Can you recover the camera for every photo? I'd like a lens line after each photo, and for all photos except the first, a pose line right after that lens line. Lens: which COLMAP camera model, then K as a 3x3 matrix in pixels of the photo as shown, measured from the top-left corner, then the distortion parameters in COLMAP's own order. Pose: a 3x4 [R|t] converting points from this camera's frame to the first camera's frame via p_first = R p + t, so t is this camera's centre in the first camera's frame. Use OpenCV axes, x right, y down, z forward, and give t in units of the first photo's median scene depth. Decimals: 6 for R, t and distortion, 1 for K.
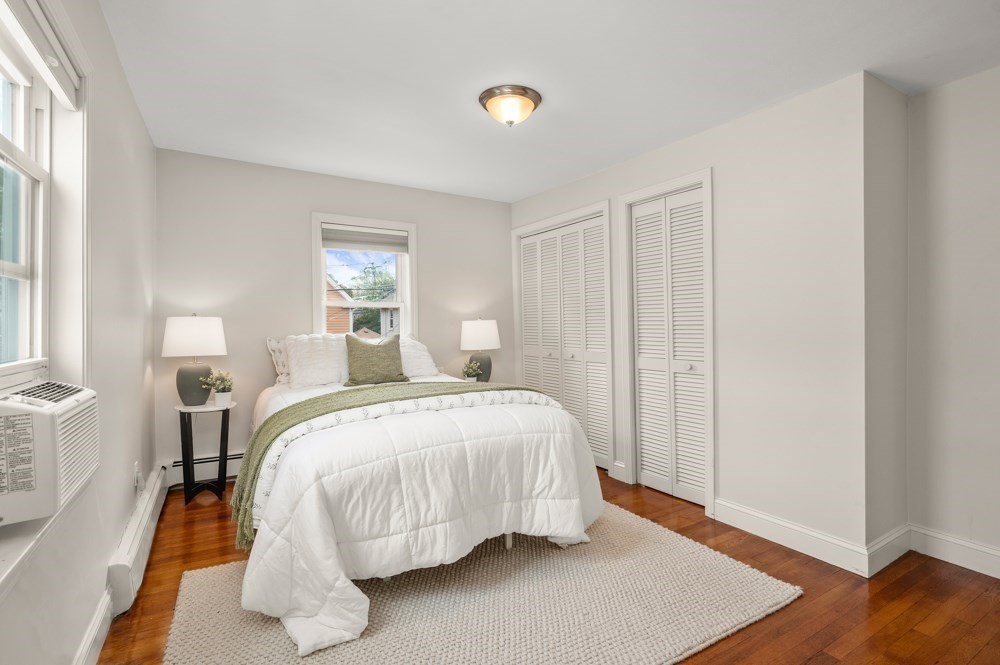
lens RADIAL K [[464.1, 0, 504.5], [0, 464.1, 314.6], [0, 0, 1]] dist [-0.004885, 0.000430]
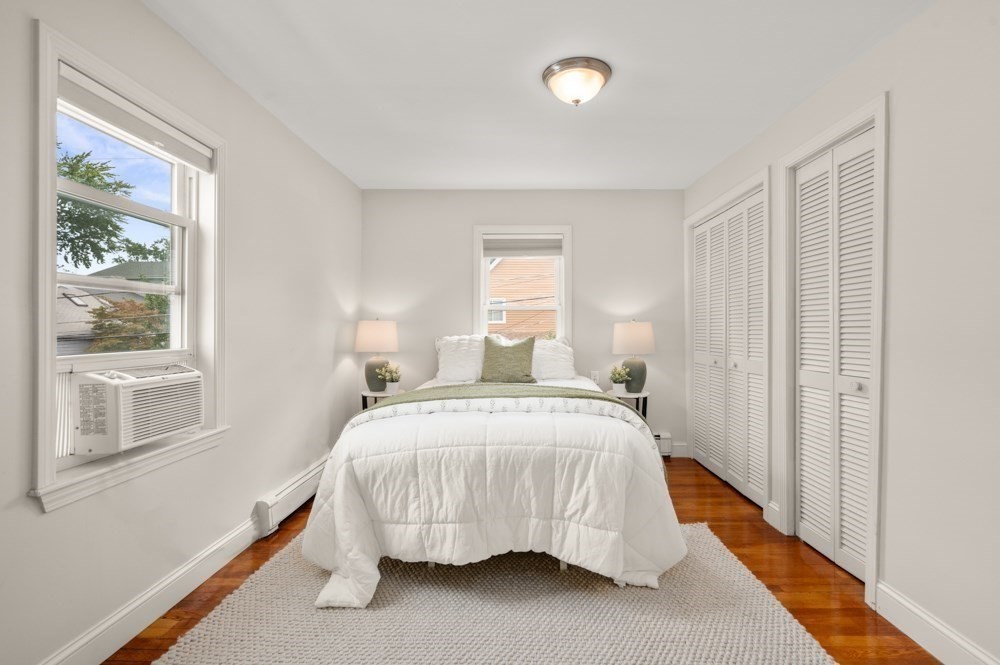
lens RADIAL K [[456.6, 0, 503.2], [0, 456.6, 326.8], [0, 0, 1]] dist [-0.004091, -0.000096]
pose [[0.858175, -0.000349, -0.513357, 0.431743], [0.009854, 0.999827, 0.015793, 0.008960], [0.513263, -0.018612, 0.858030, 0.200111]]
